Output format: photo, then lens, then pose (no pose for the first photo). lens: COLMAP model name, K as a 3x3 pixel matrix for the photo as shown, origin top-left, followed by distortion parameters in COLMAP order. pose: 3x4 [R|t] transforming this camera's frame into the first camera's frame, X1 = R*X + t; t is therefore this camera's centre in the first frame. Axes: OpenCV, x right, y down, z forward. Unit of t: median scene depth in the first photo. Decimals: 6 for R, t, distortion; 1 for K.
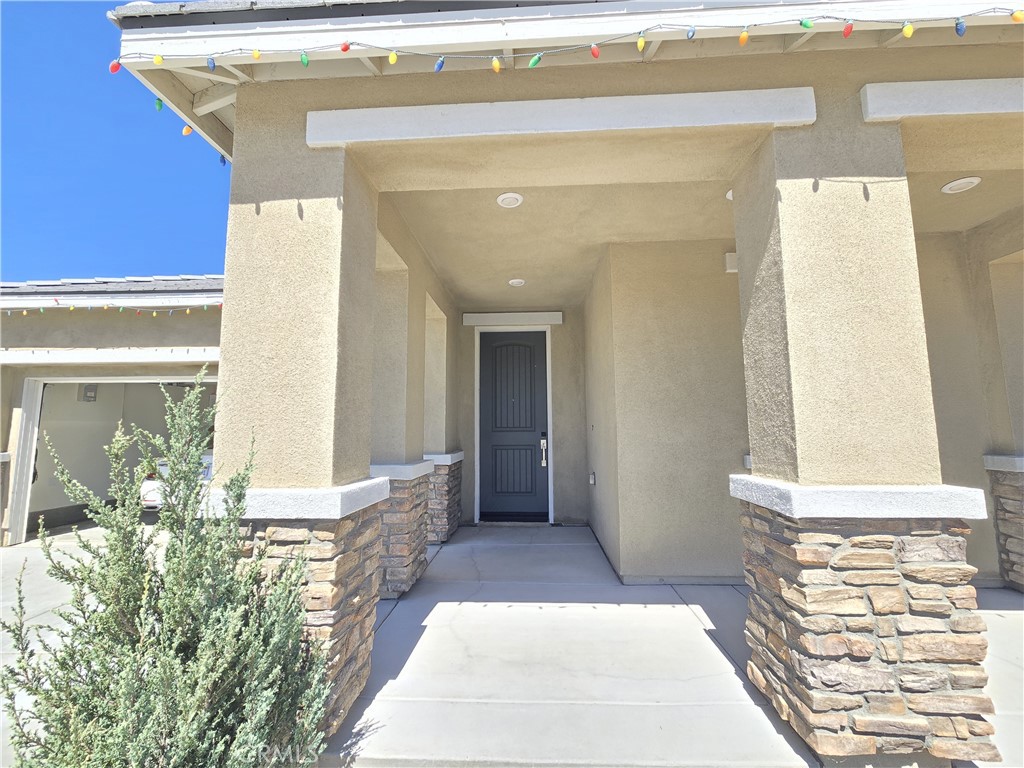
lens RADIAL K [[419.7, 0, 512.0], [0, 419.7, 384.0], [0, 0, 1]] dist [0.001447, 0.001201]
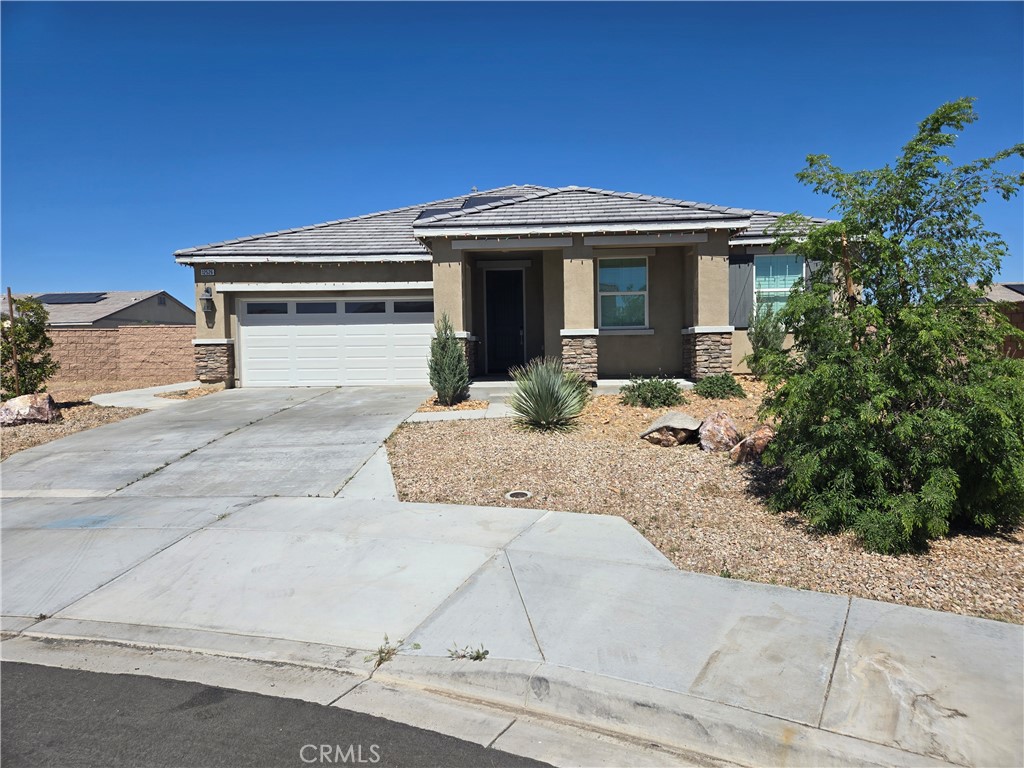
lens RADIAL K [[685.8, 0, 512.0], [0, 685.8, 384.0], [0, 0, 1]] dist [0.002066, 0.000169]
pose [[0.999977, -0.005953, 0.003226, 0.072447], [0.005369, 0.987462, 0.157766, -0.340117], [-0.004125, -0.157746, 0.987471, -6.236749]]
